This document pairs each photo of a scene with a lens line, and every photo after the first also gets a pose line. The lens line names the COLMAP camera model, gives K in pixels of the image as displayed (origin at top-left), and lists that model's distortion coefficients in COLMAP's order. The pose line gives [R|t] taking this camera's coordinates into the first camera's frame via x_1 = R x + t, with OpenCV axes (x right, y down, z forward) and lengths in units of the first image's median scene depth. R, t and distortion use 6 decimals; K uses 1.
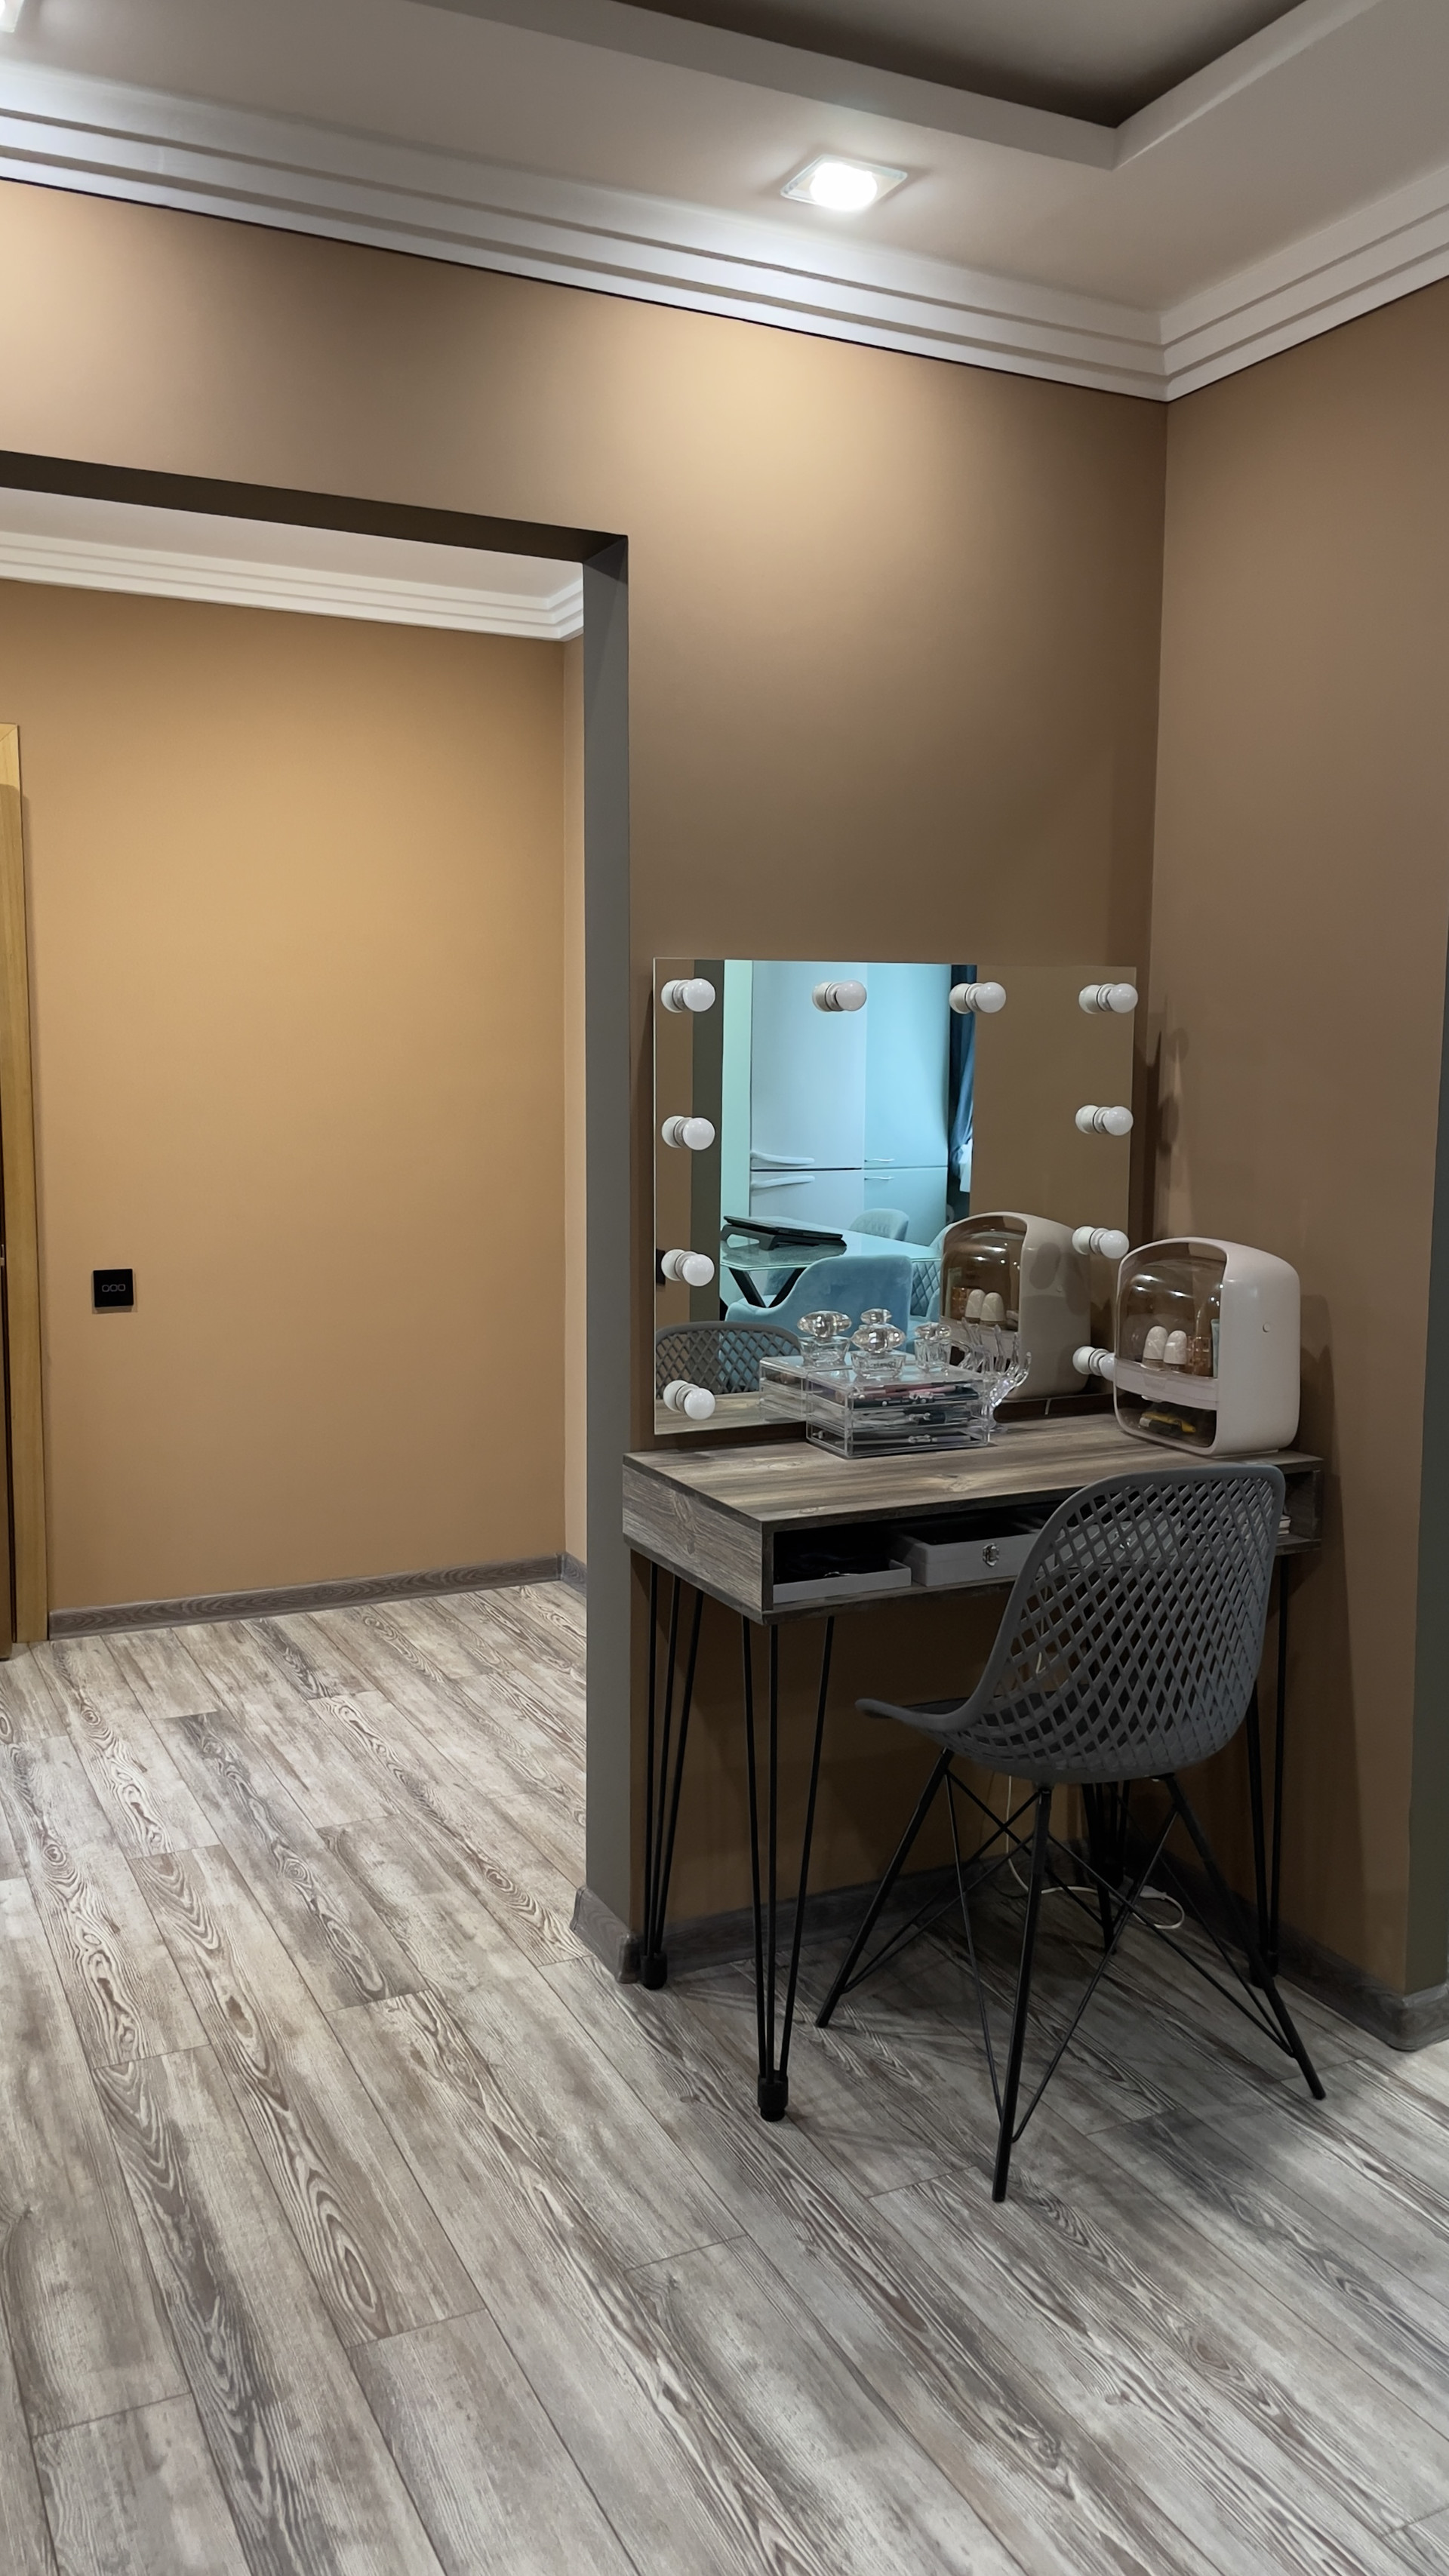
lens RADIAL K [[1986.6, 0, 734.2], [0, 1986.6, 1289.3], [0, 0, 1]] dist [0.030278, -0.041176]
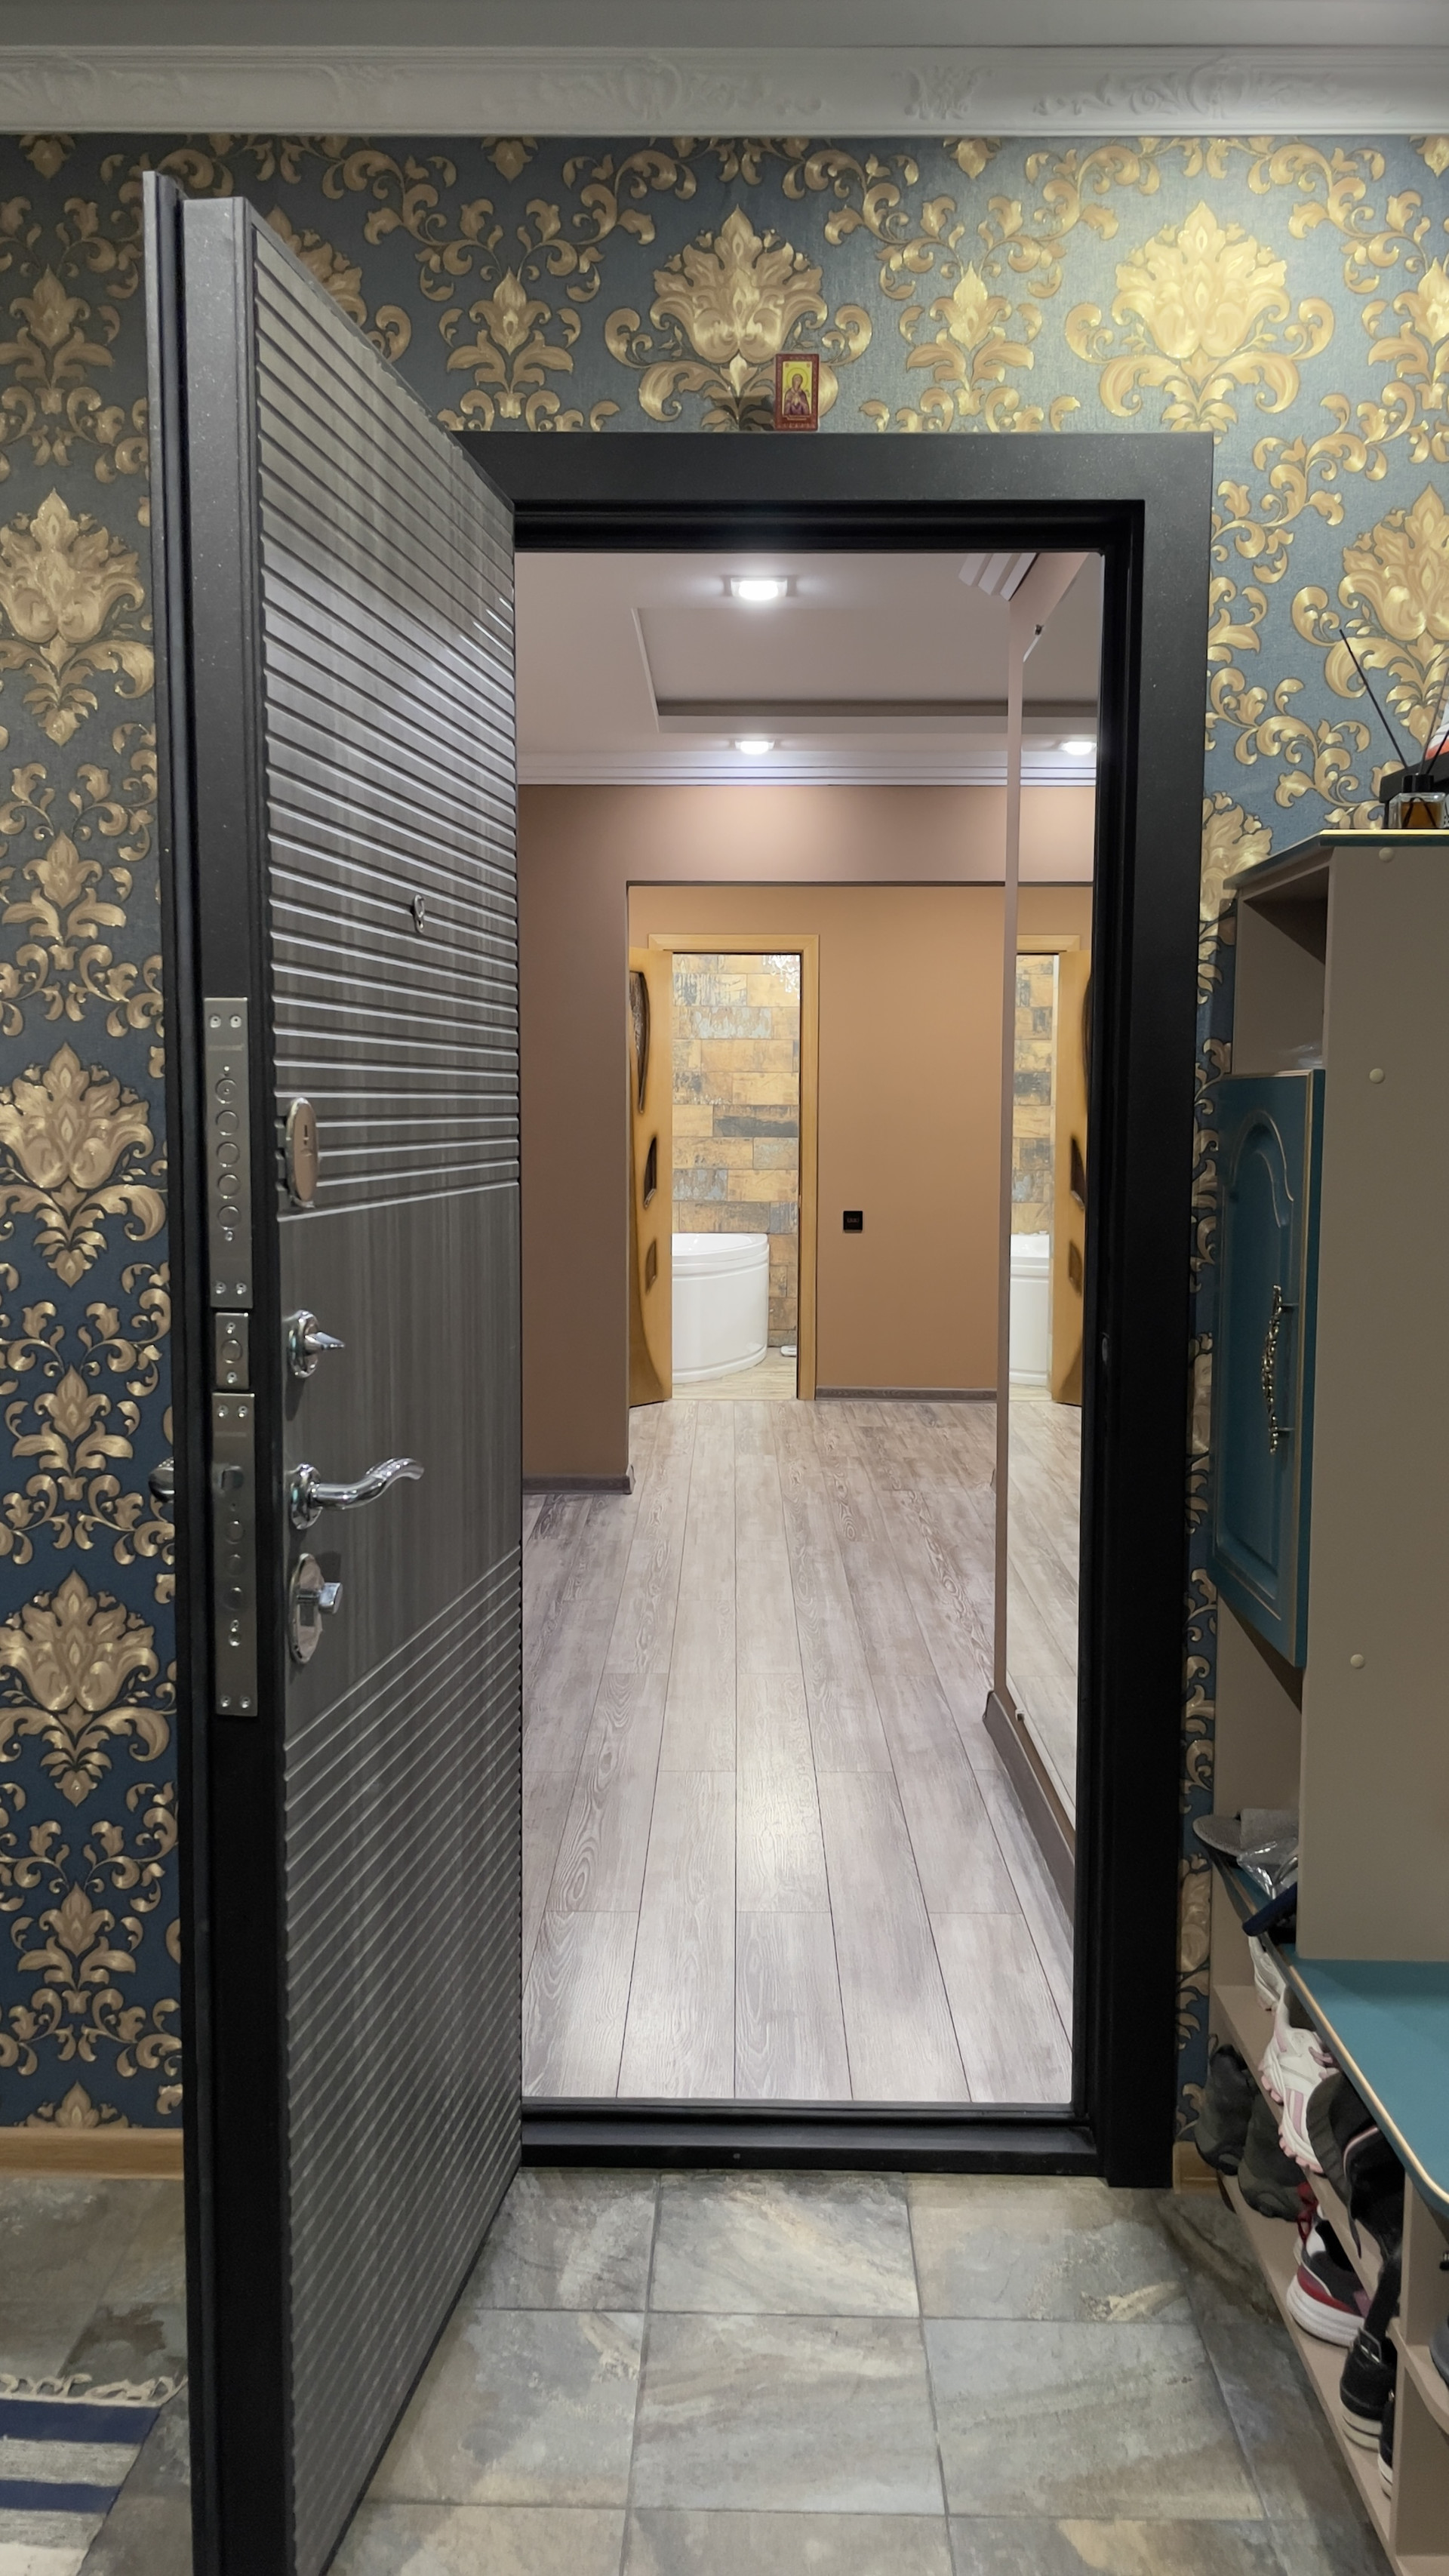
lens RADIAL K [[1986.6, 0, 732.0], [0, 1986.6, 1292.3], [0, 0, 1]] dist [0.030278, -0.041176]
pose [[0.898456, 0.038637, -0.437360, 0.814573], [-0.050428, 0.998609, -0.015374, 0.198675], [0.436158, 0.035869, 0.899155, -1.489298]]
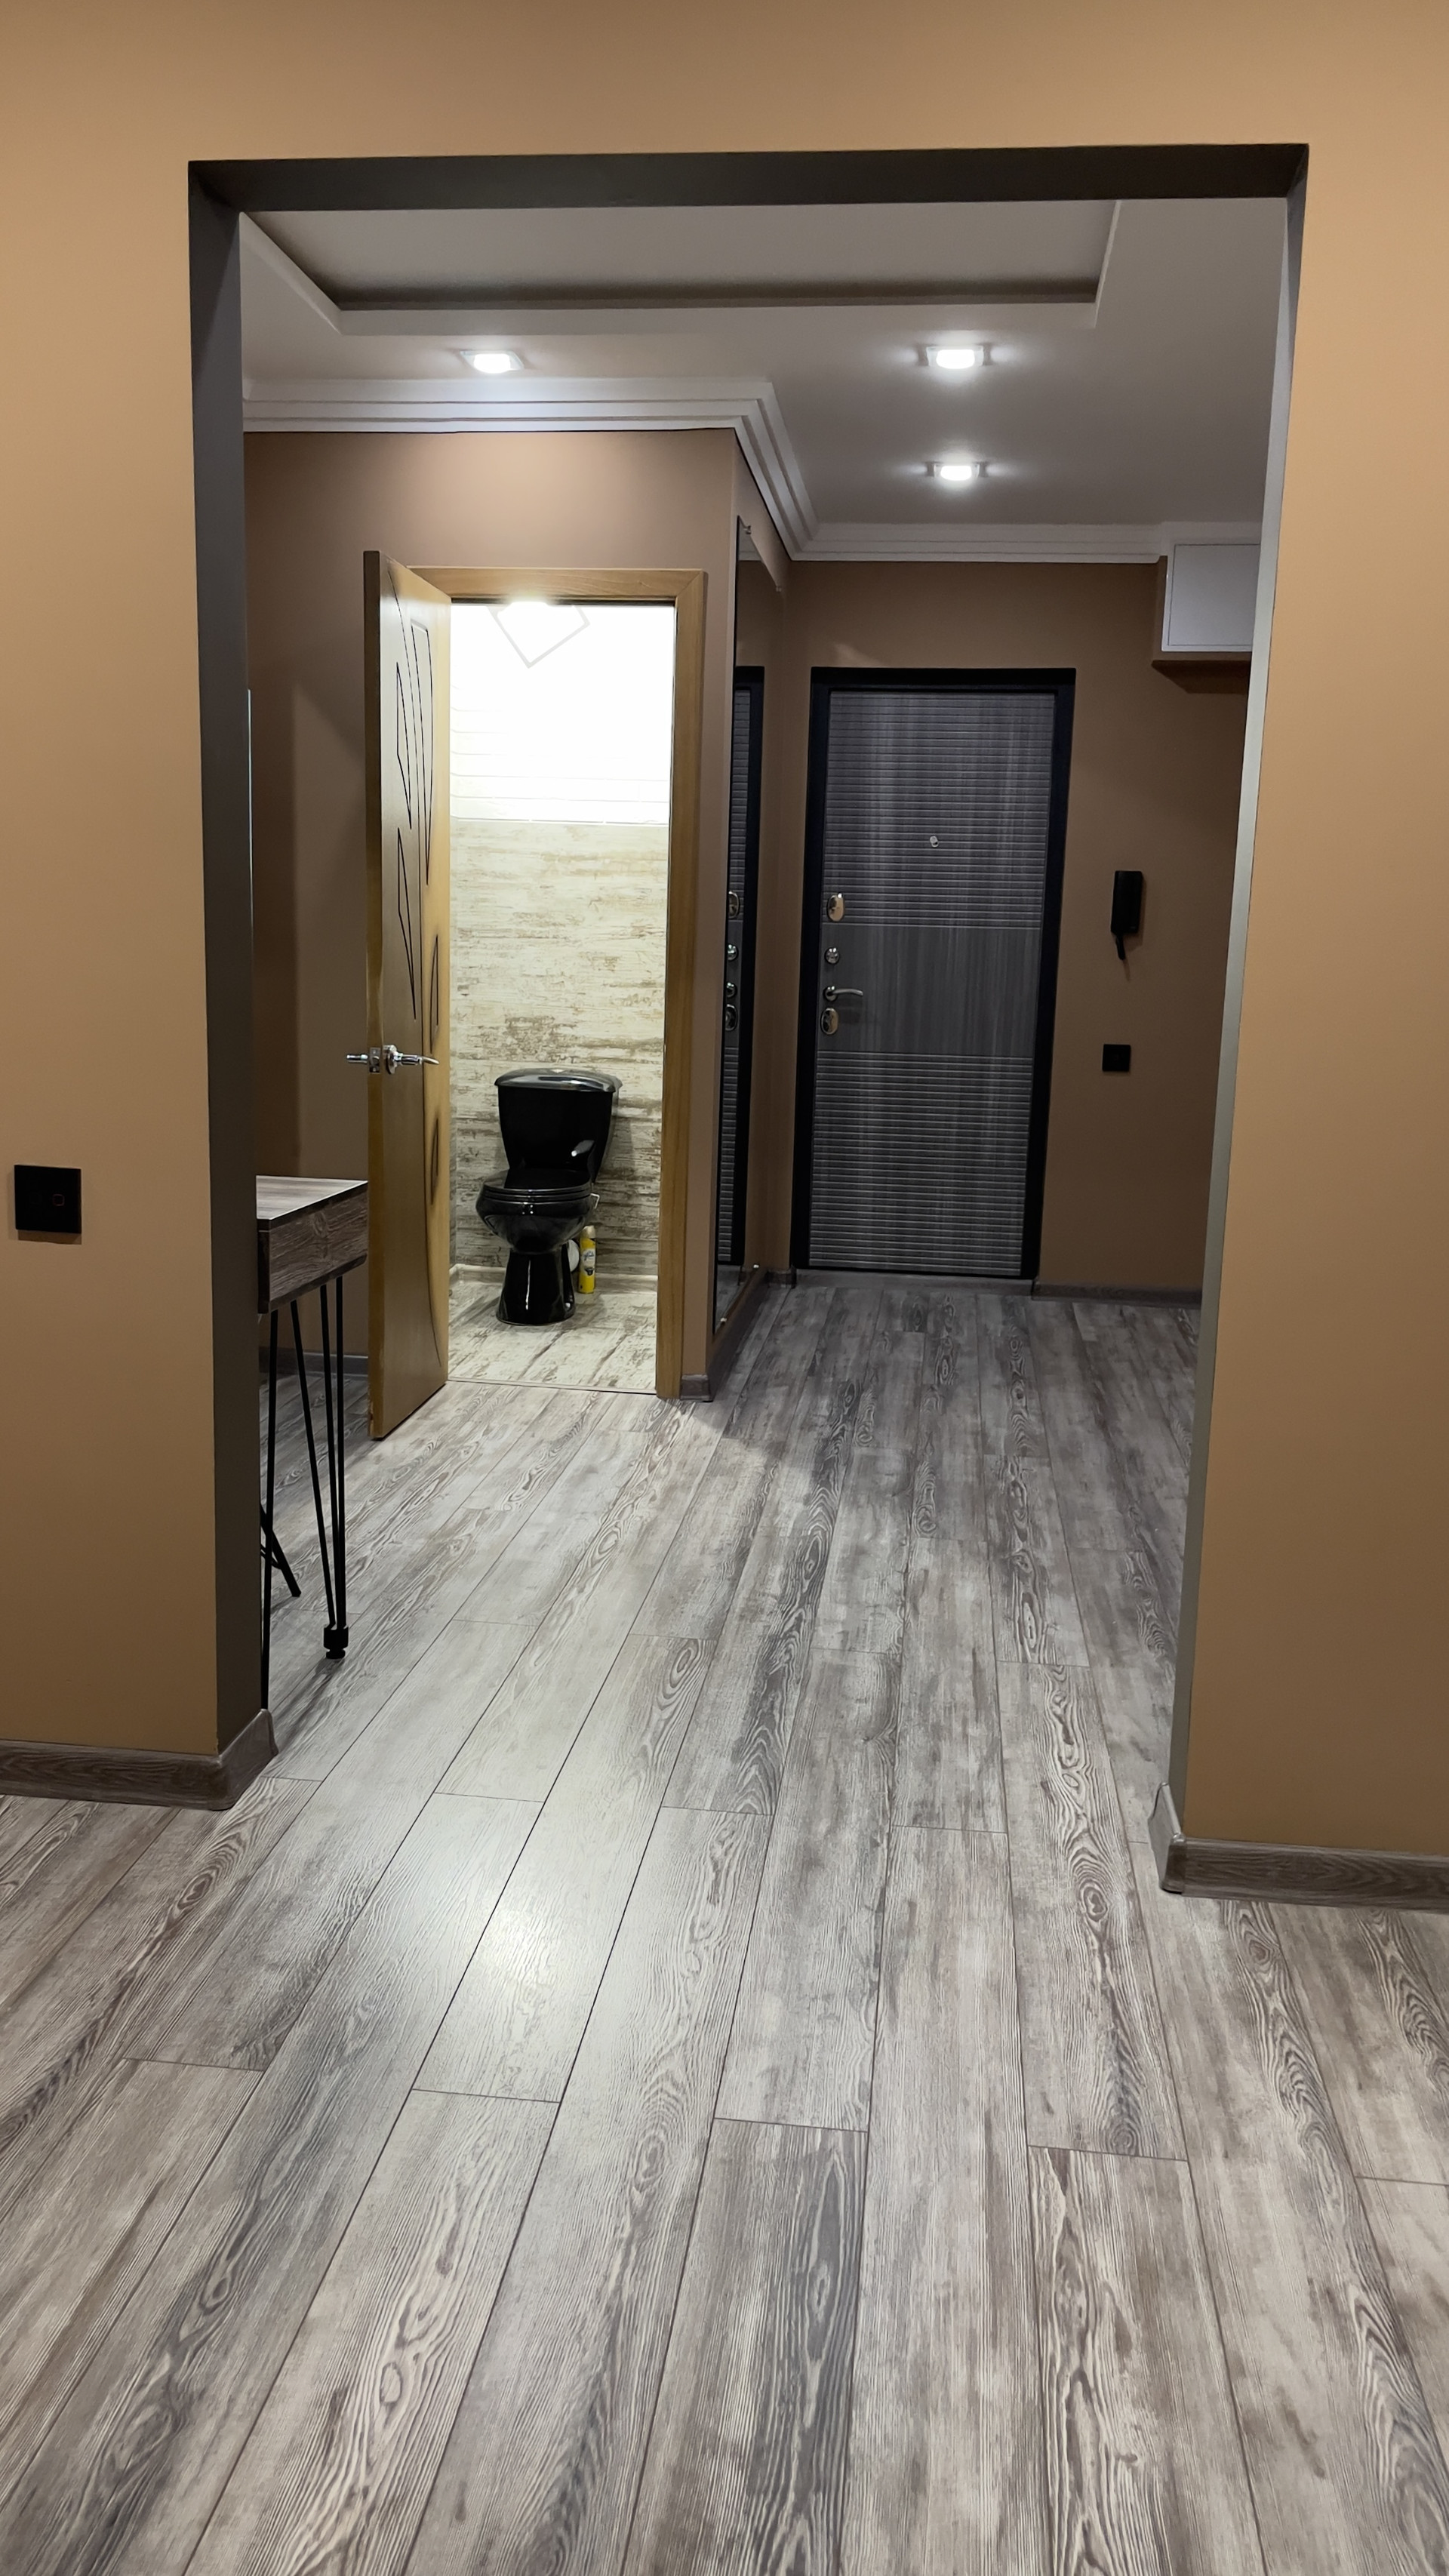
lens RADIAL K [[1986.6, 0, 735.6], [0, 1986.6, 1290.9], [0, 0, 1]] dist [0.030278, -0.041176]
pose [[-0.846983, -0.111610, 0.519772, -0.920798], [0.041915, 0.960650, 0.274580, -0.169370], [-0.529965, 0.254351, -0.808977, 2.019377]]
